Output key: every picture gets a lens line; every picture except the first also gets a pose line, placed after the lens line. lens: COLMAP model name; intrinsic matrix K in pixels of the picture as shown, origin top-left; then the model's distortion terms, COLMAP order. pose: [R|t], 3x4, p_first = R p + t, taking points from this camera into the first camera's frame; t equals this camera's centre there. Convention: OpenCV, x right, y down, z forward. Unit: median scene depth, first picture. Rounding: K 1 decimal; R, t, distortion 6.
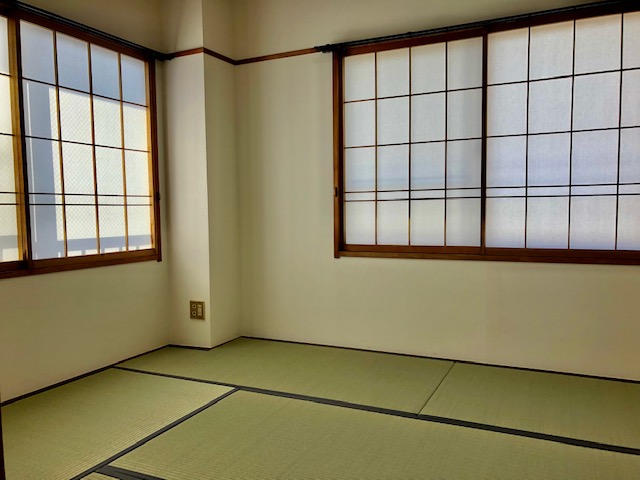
lens RADIAL K [[533.6, 0, 331.2], [0, 533.6, 242.4], [0, 0, 1]] dist [0.036854, 0.000131]
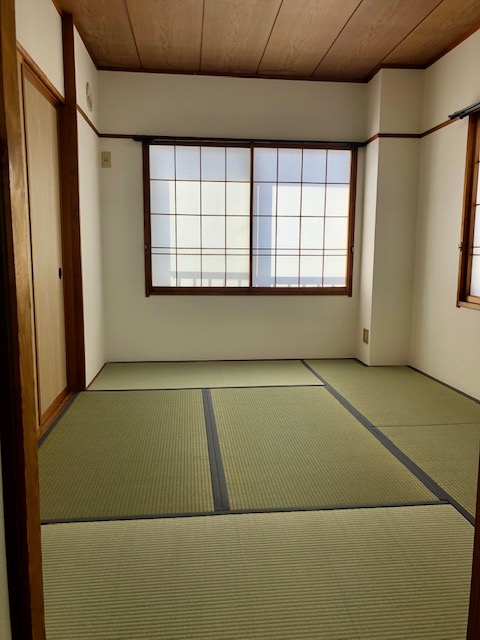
lens RADIAL K [[519.8, 0, 241.8], [0, 519.8, 335.1], [0, 0, 1]] dist [-0.005117, -0.004520]
pose [[0.513196, 0.142639, -0.846335, 0.729261], [-0.065435, 0.989726, 0.127128, -0.020600], [0.855773, -0.009862, 0.517257, 0.073460]]
